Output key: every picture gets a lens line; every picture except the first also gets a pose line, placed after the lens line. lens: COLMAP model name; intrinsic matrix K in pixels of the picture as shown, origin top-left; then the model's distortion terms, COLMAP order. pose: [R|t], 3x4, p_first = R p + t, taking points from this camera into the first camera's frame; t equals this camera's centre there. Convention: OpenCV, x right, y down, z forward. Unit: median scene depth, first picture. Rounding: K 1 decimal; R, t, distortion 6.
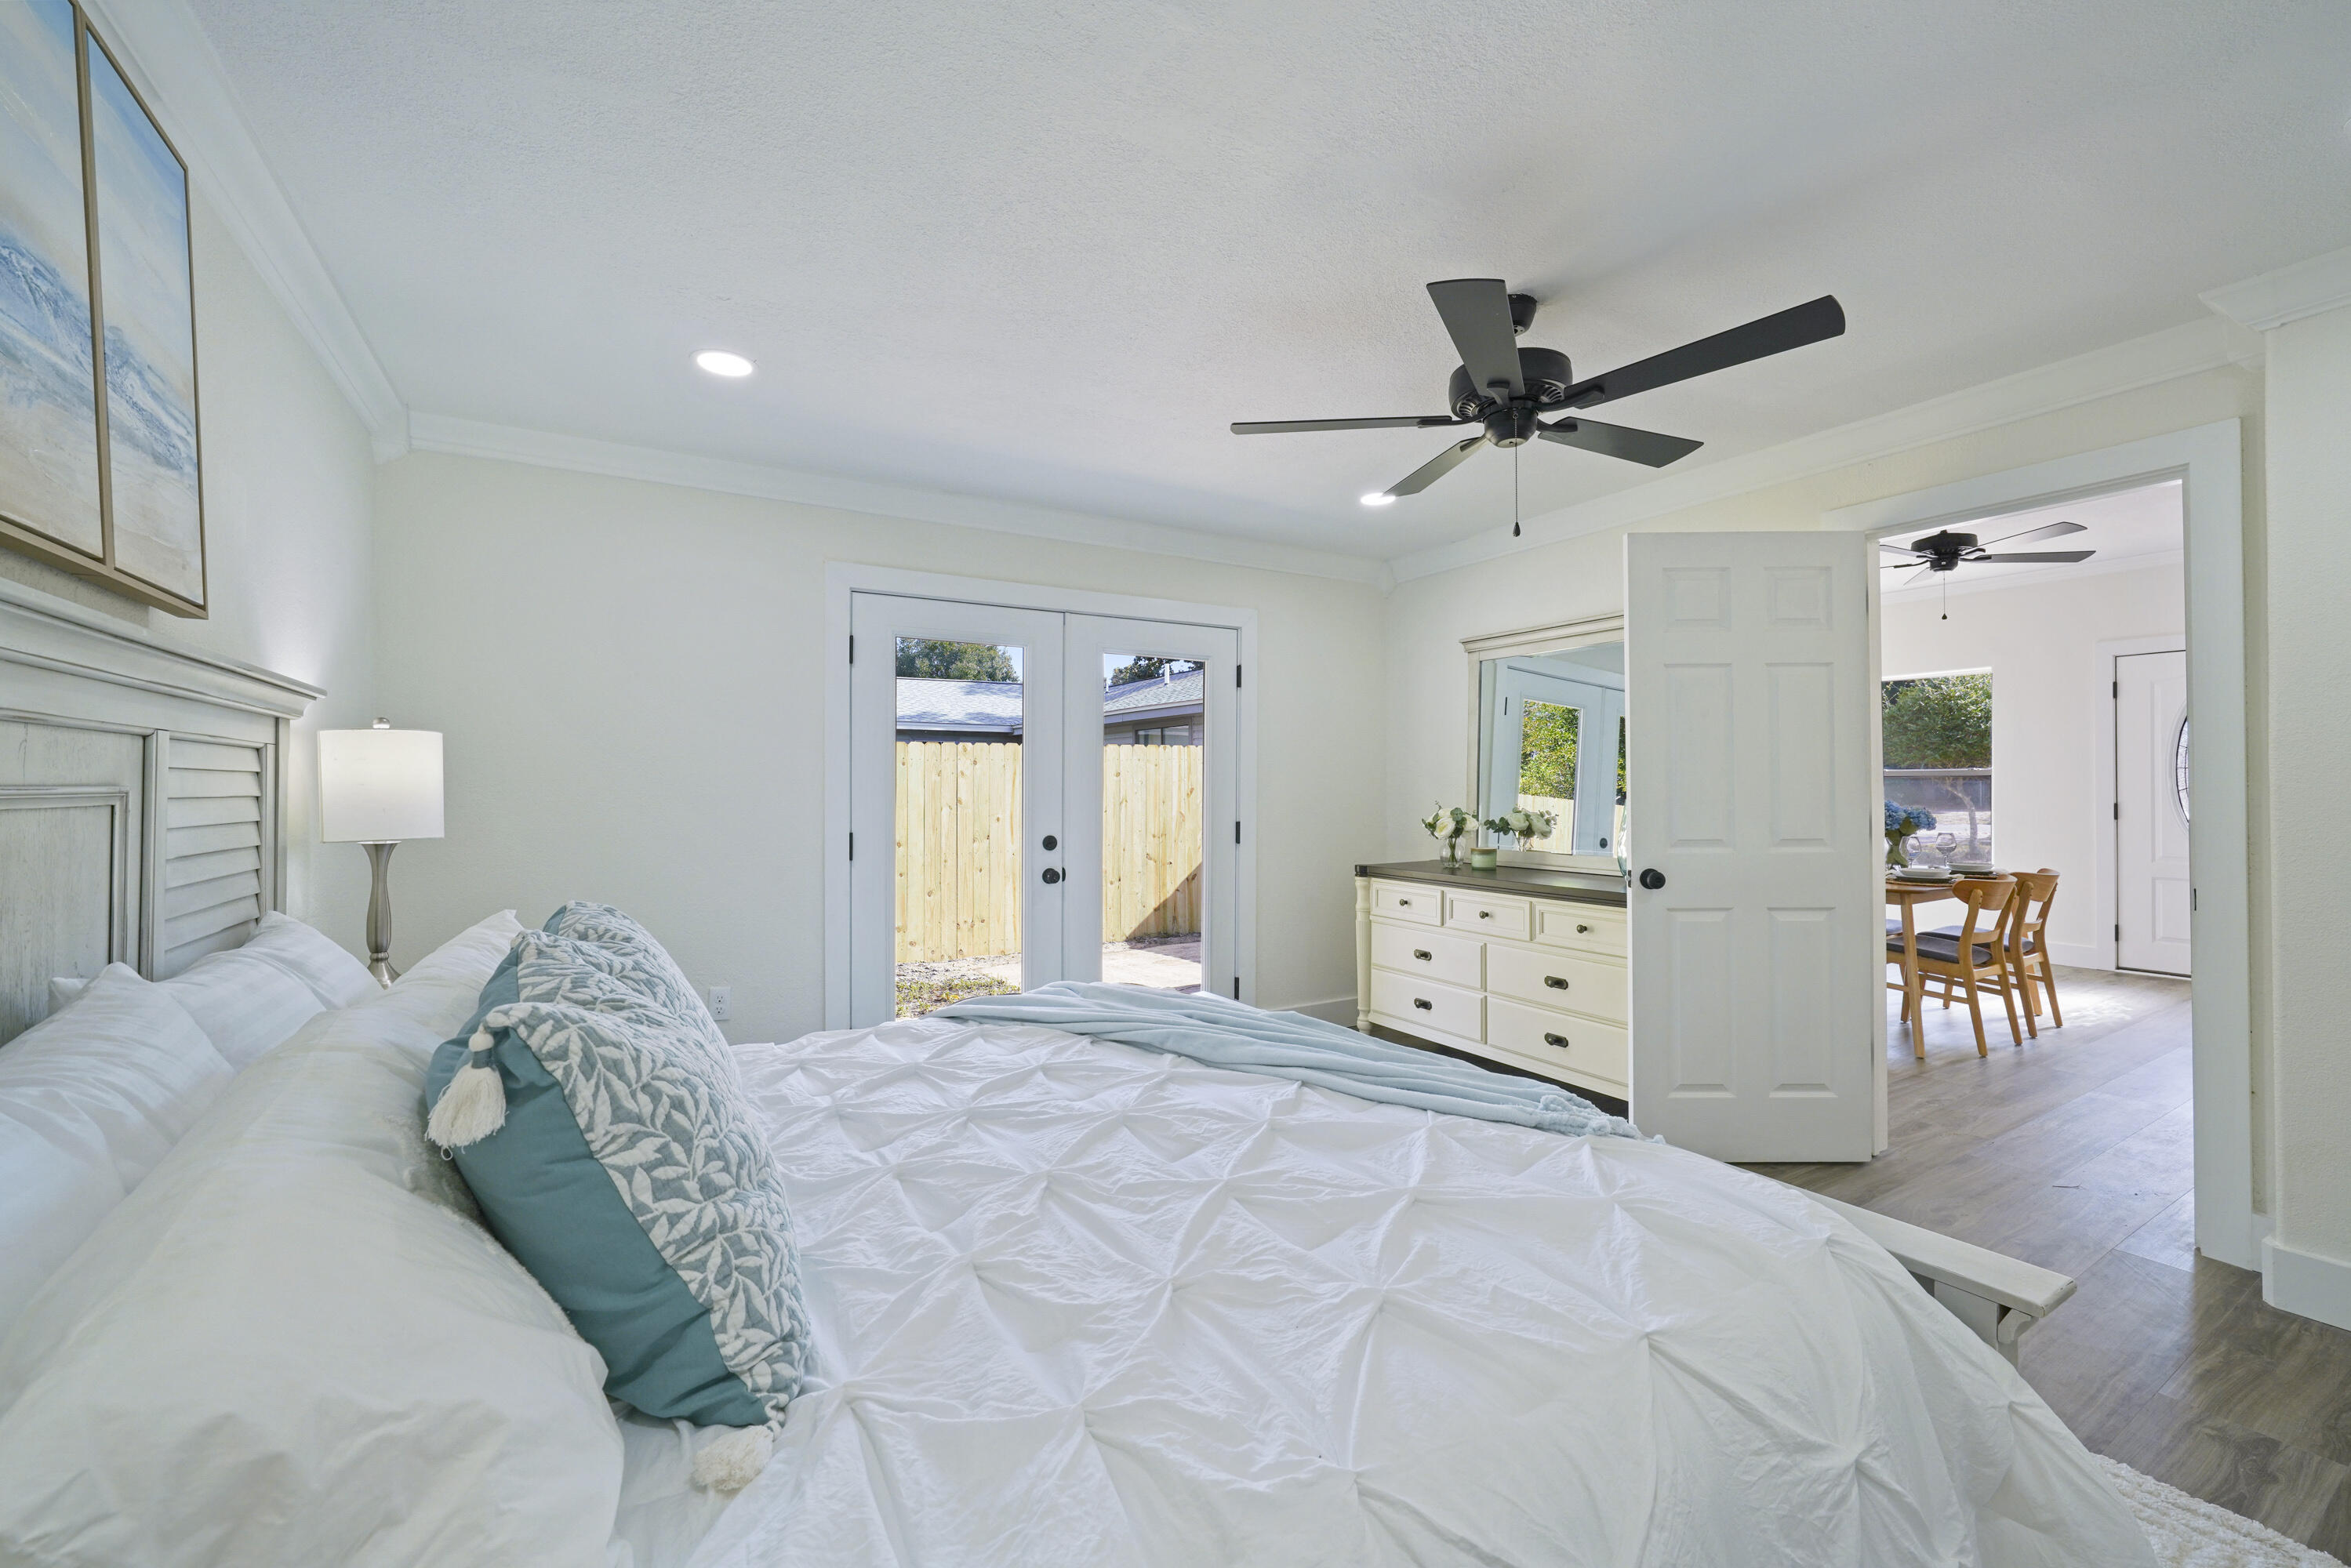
lens RADIAL K [[959.1, 0, 1175.5], [0, 959.1, 784.0], [0, 0, 1]] dist [-0.012490, 0.000667]
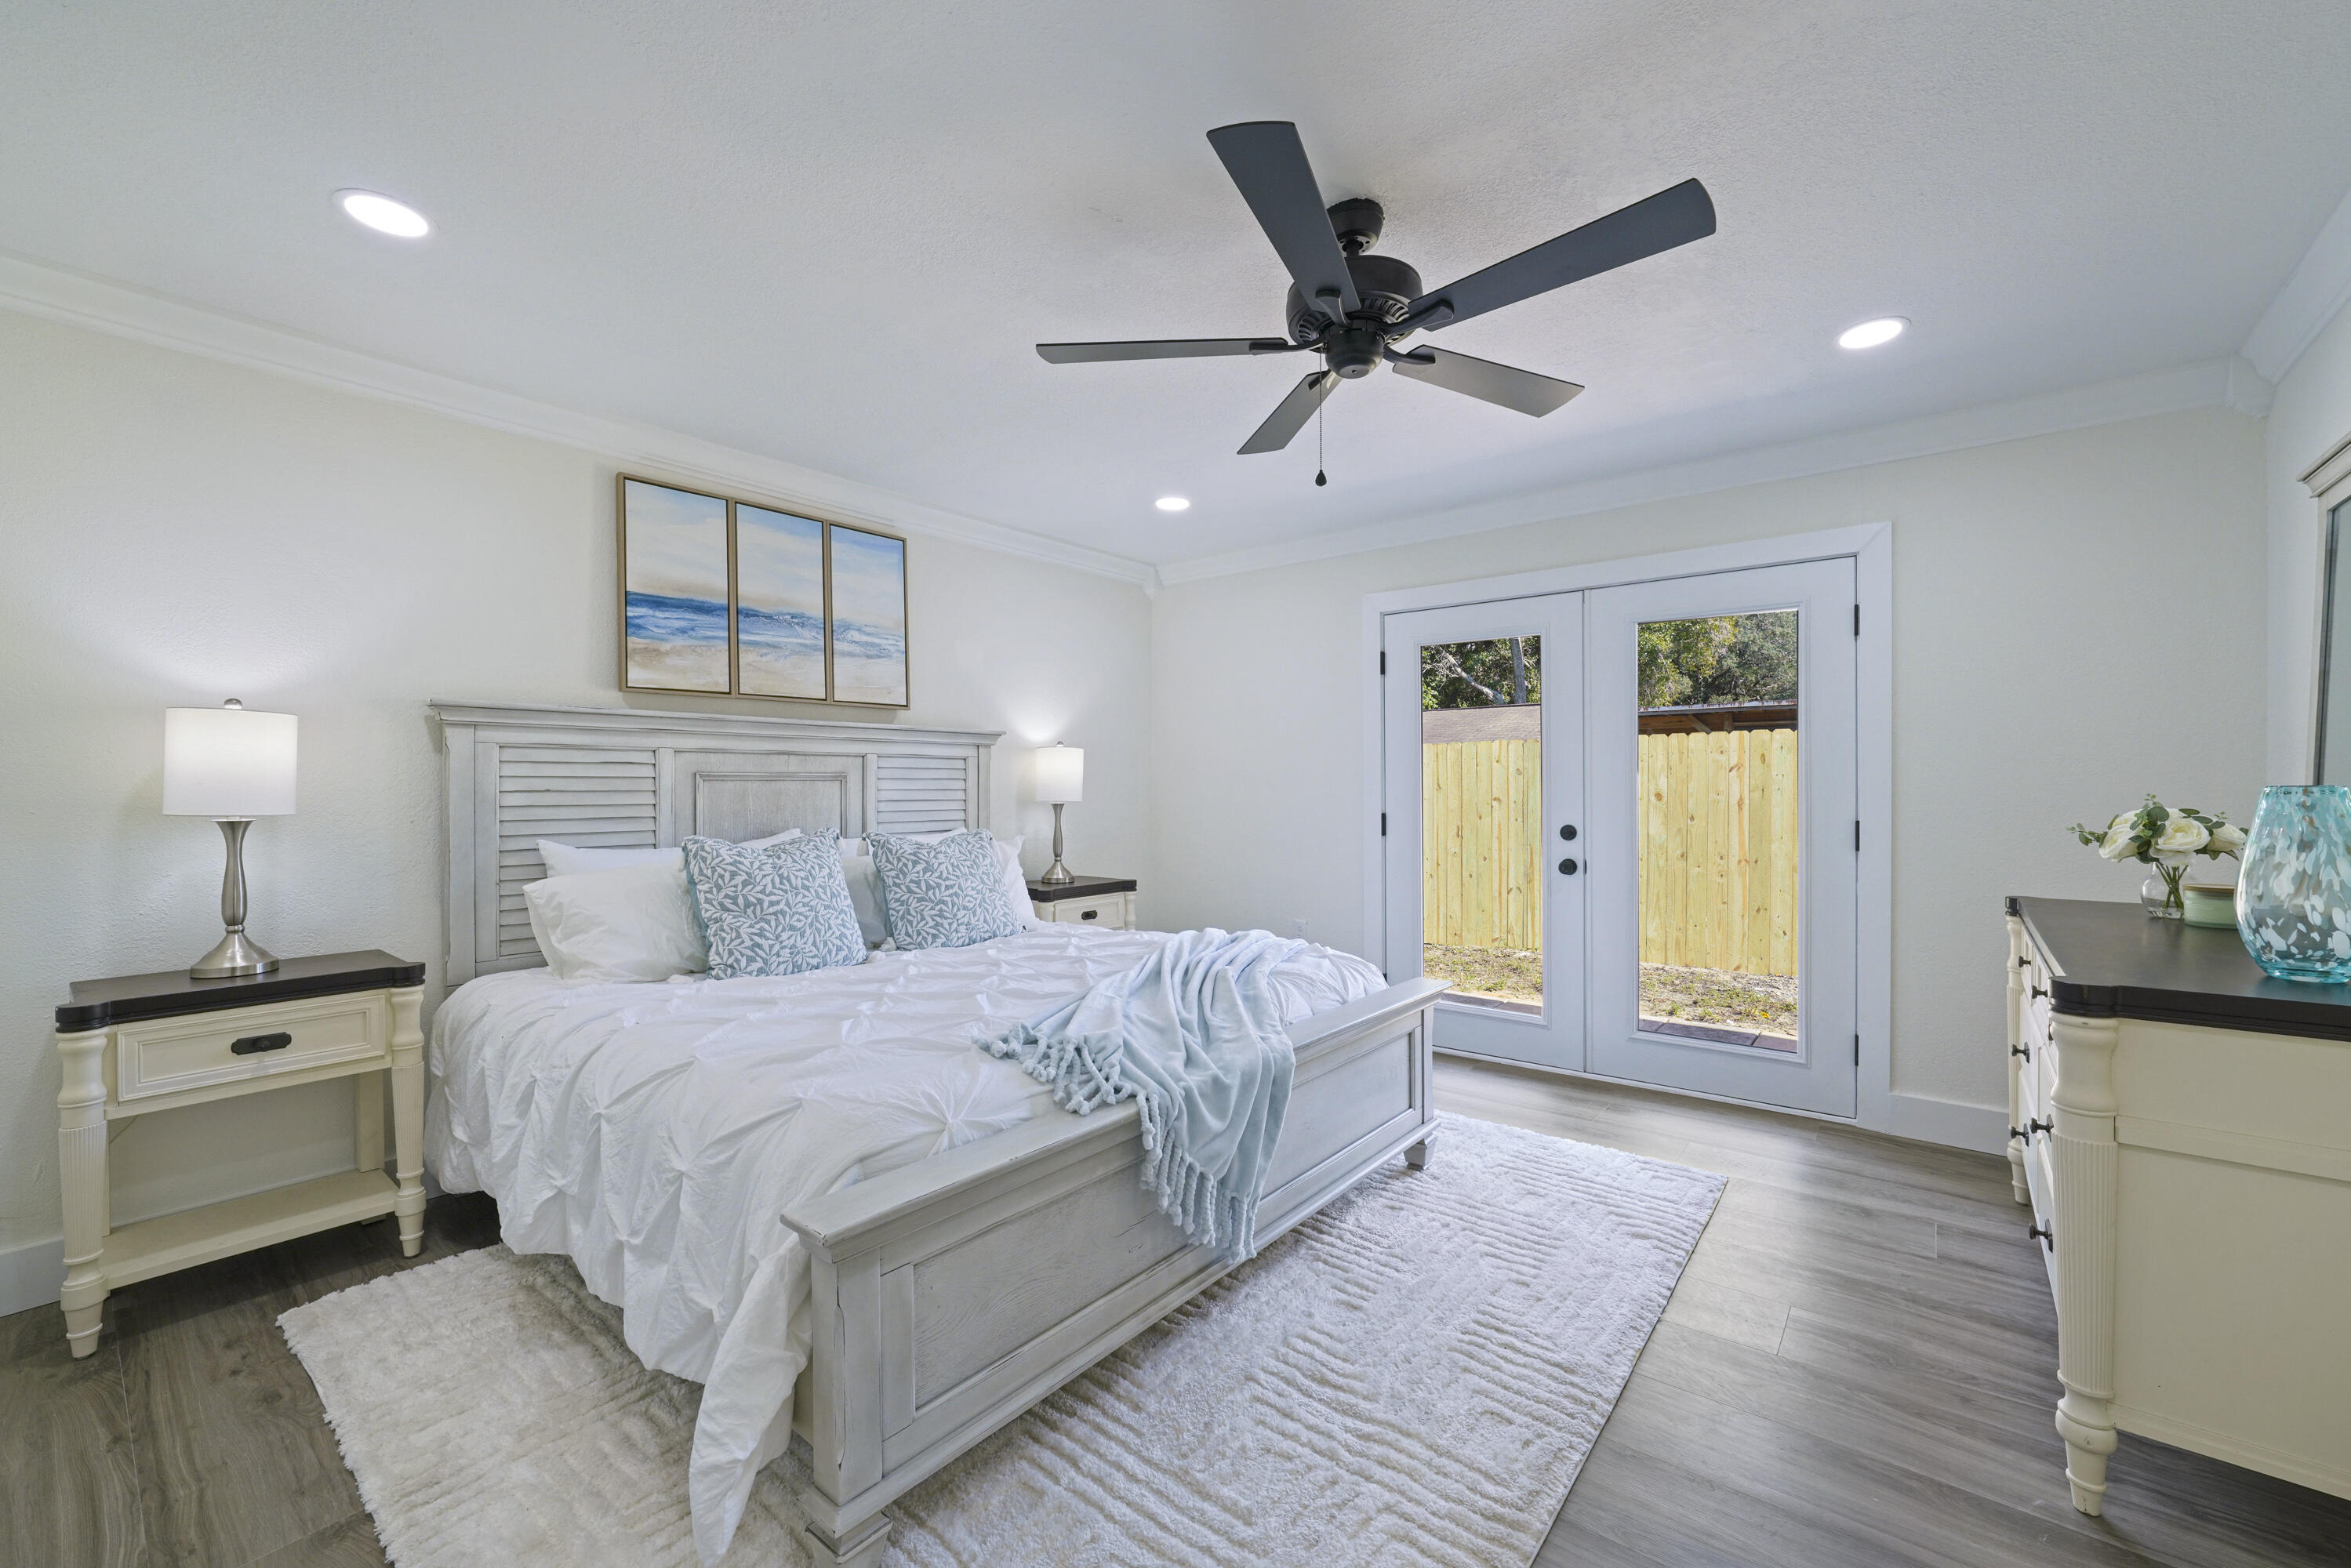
lens RADIAL K [[931.0, 0, 1183.4], [0, 931.0, 796.0], [0, 0, 1]] dist [-0.001452, 0.000345]
pose [[0.331269, 0.015529, -0.943409, 1.018497], [0.001565, 0.999854, 0.017008, 0.013117], [0.943535, -0.007111, 0.331196, 0.527071]]
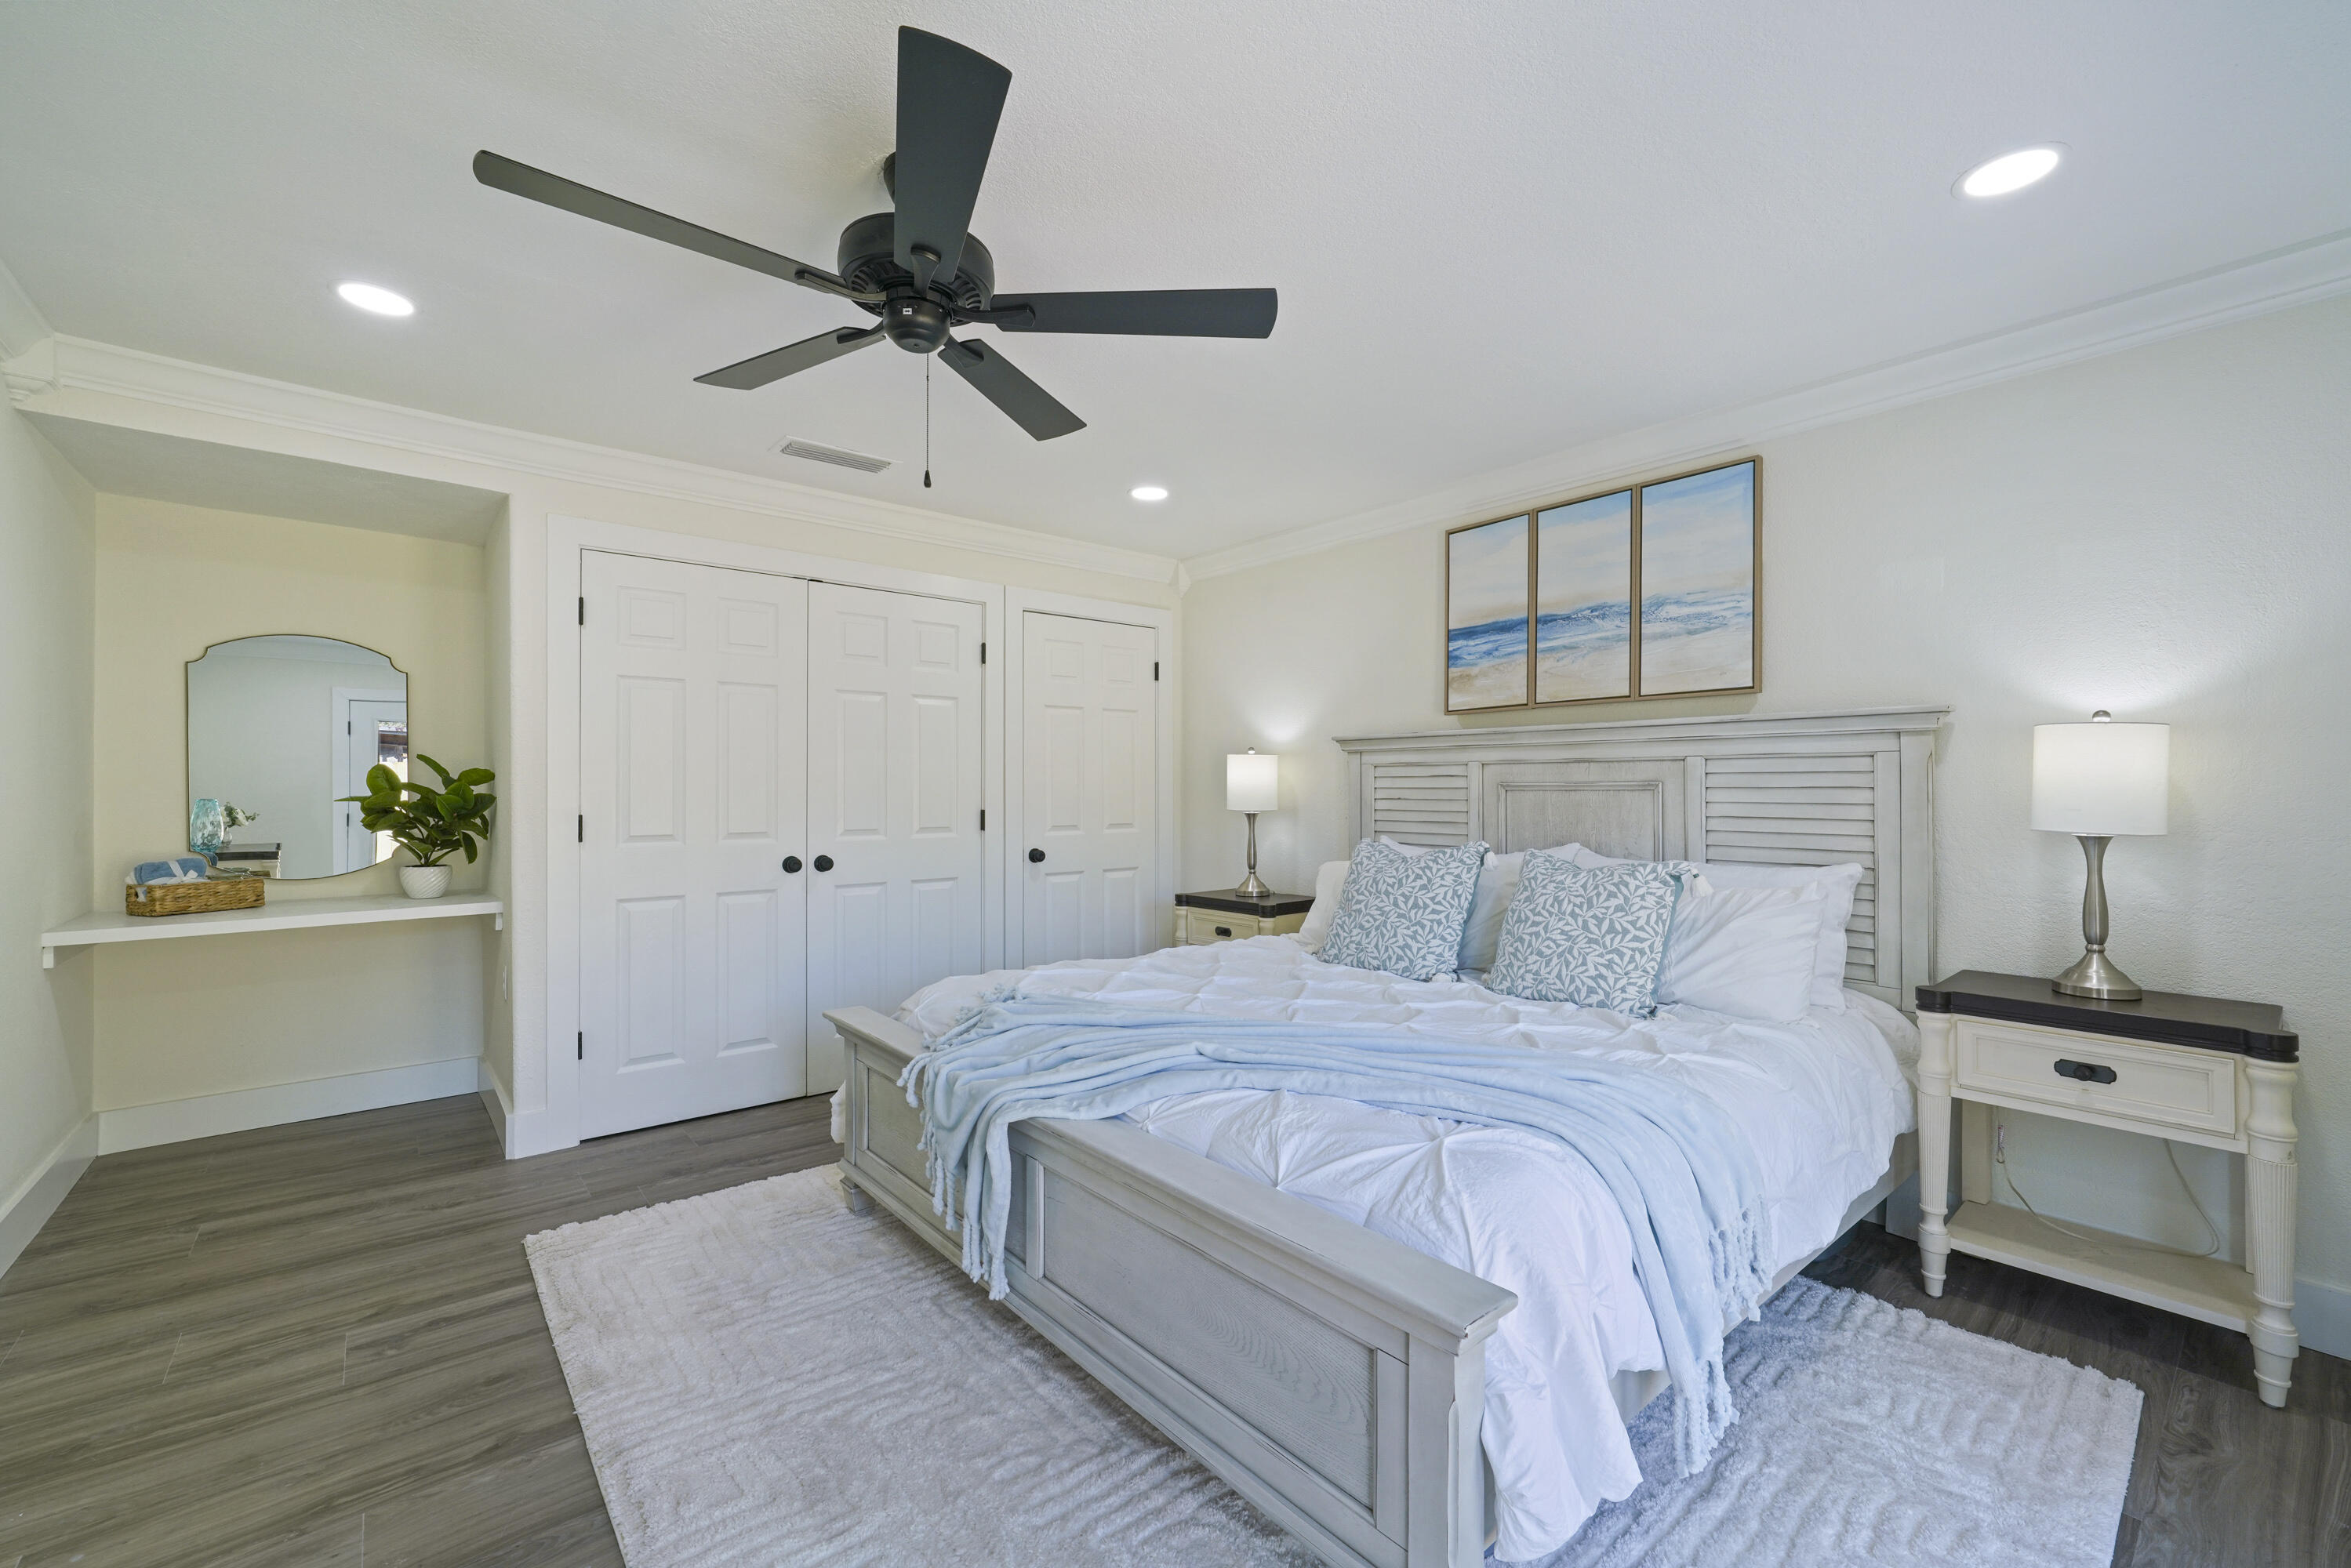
lens RADIAL K [[968.9, 0, 1167.9], [0, 968.9, 768.4], [0, 0, 1]] dist [0.022202, 0.000282]
pose [[-0.986146, -0.006328, -0.165757, 0.275611], [-0.001389, 0.999552, -0.029894, 0.022414], [0.165872, -0.029249, -0.985713, 1.659874]]
